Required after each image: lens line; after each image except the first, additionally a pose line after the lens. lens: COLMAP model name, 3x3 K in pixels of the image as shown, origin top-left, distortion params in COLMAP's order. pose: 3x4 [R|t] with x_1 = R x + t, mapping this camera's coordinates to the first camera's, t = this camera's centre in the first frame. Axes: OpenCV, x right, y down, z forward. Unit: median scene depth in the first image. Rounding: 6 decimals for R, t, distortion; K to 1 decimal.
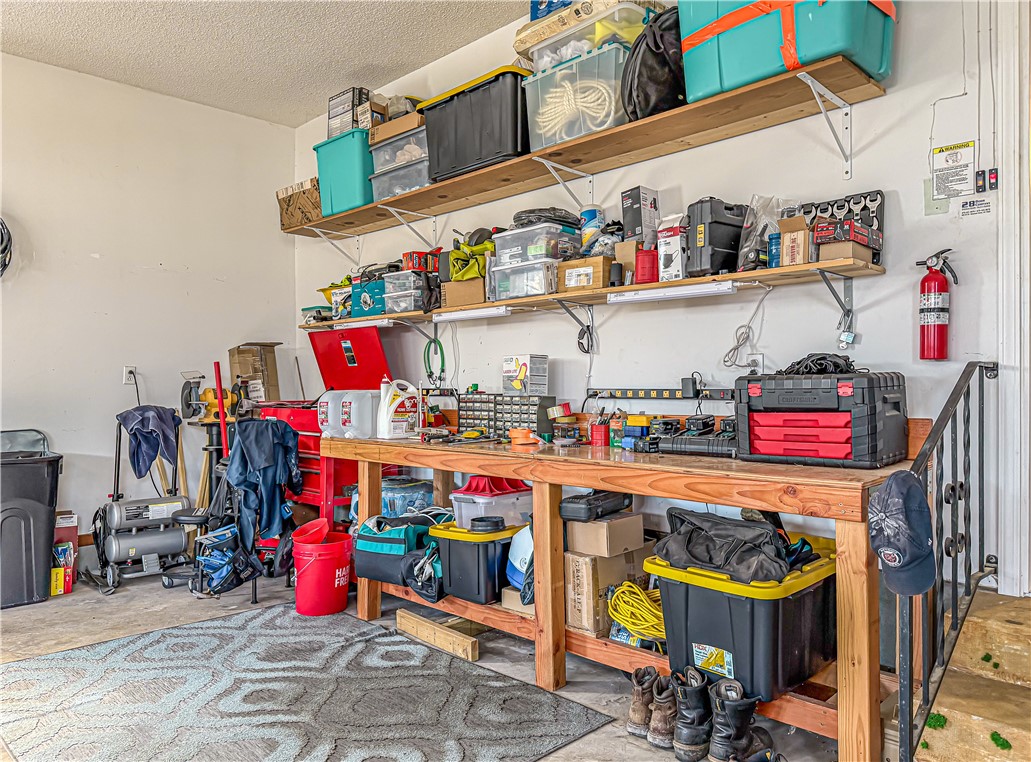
lens RADIAL K [[730.4, 0, 515.5], [0, 730.4, 389.1], [0, 0, 1]] dist [0.061208, -0.078090]
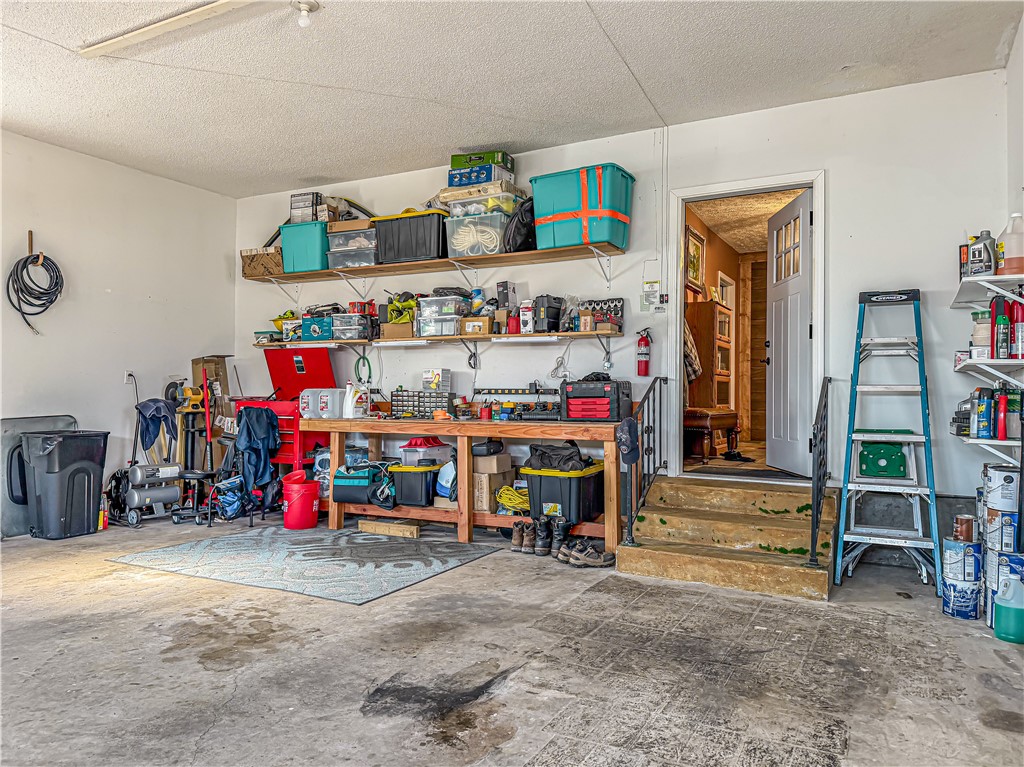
lens RADIAL K [[725.4, 0, 504.8], [0, 725.4, 386.2], [0, 0, 1]] dist [0.061208, -0.078090]
pose [[0.957538, 0.012045, 0.288055, -0.372356], [-0.007098, 0.999809, -0.018213, 0.027832], [-0.288219, 0.015395, 0.957441, -0.782225]]
